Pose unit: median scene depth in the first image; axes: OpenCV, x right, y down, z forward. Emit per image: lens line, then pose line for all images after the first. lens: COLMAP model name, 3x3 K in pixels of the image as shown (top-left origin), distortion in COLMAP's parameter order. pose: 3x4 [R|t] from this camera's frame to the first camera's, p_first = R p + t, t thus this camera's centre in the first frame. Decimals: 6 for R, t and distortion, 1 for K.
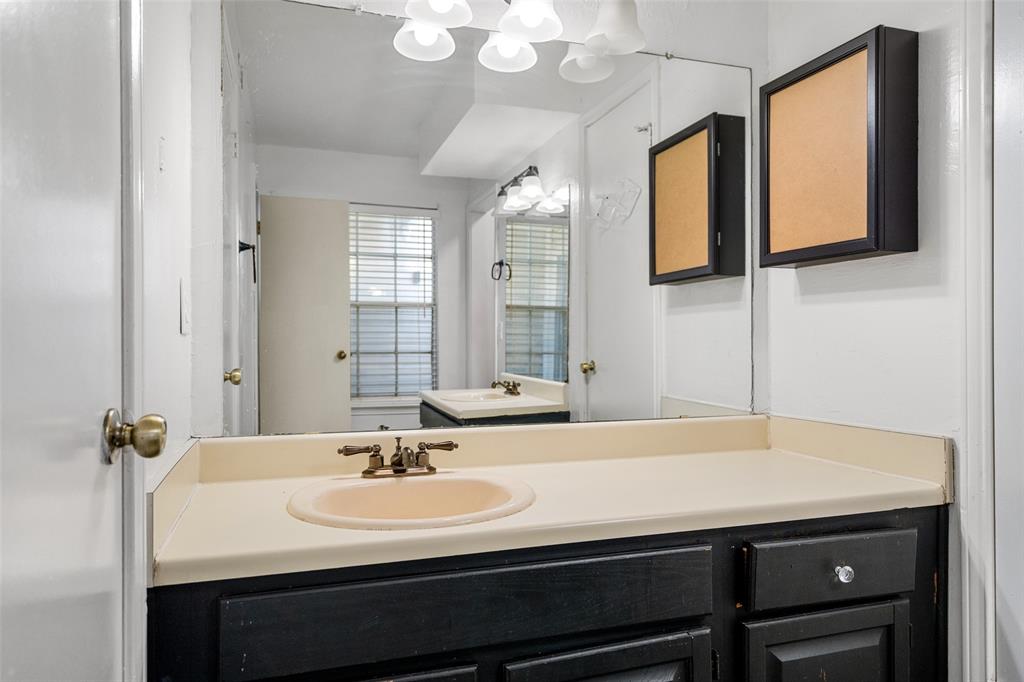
lens RADIAL K [[683.7, 0, 509.5], [0, 683.7, 338.8], [0, 0, 1]] dist [0.003902, -0.000547]
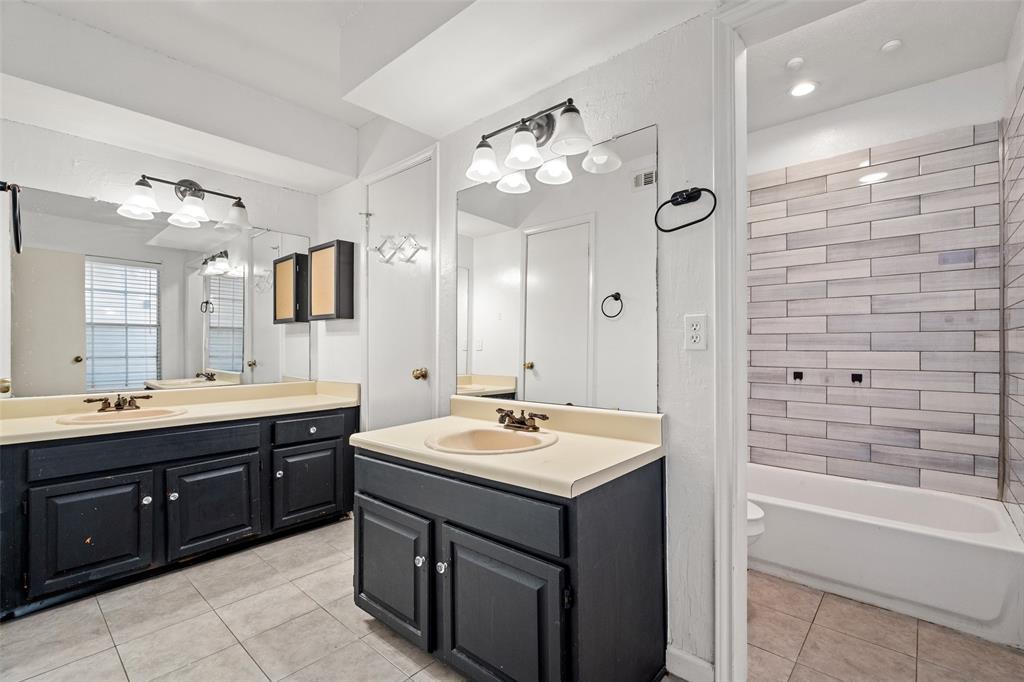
lens RADIAL K [[458.9, 0, 511.0], [0, 458.9, 346.0], [0, 0, 1]] dist [-0.000765, 0.001174]
pose [[0.866096, -0.000891, 0.499877, 0.084854], [0.000302, 0.999999, 0.001260, -0.007381], [-0.499878, -0.000940, 0.866095, -0.404725]]
